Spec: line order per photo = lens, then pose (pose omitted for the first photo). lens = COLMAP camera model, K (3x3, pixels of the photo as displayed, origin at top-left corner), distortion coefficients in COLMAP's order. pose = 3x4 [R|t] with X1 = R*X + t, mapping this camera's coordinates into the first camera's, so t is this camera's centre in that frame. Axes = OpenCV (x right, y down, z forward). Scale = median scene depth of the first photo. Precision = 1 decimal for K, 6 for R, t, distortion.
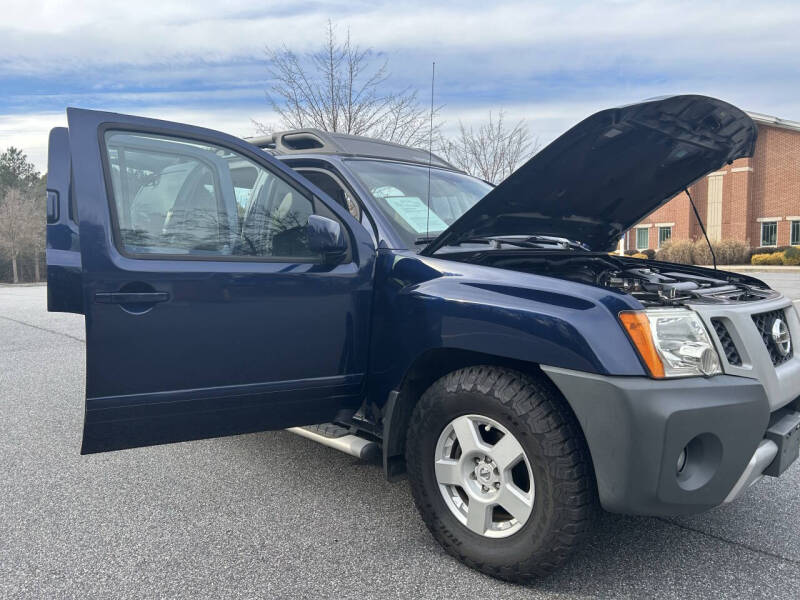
lens RADIAL K [[595.3, 0, 397.4], [0, 595.3, 297.6], [0, 0, 1]] dist [0.045594, -0.048120]
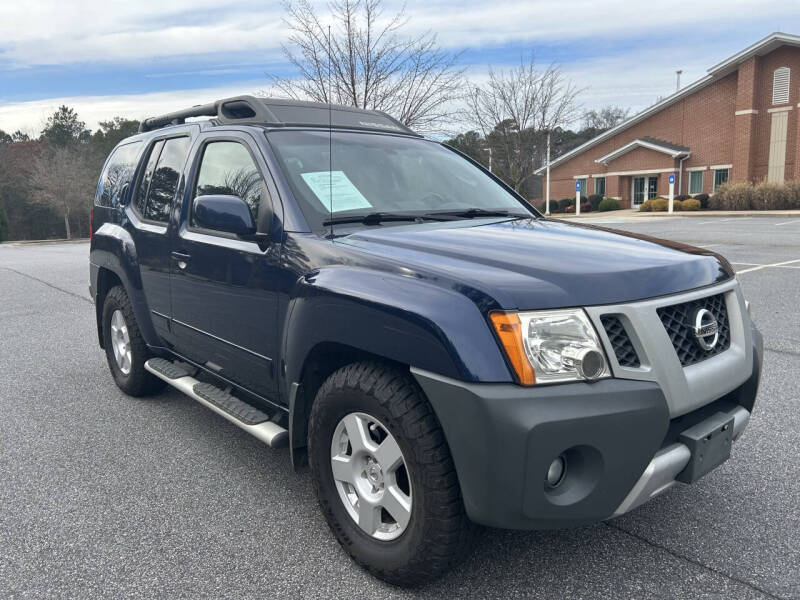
lens RADIAL K [[595.3, 0, 397.4], [0, 595.3, 297.6], [0, 0, 1]] dist [0.045594, -0.048120]
pose [[0.995601, -0.005973, -0.093501, 0.275468], [0.014097, 0.996155, 0.086466, -0.065774], [0.092625, -0.087404, 0.991857, 0.085845]]
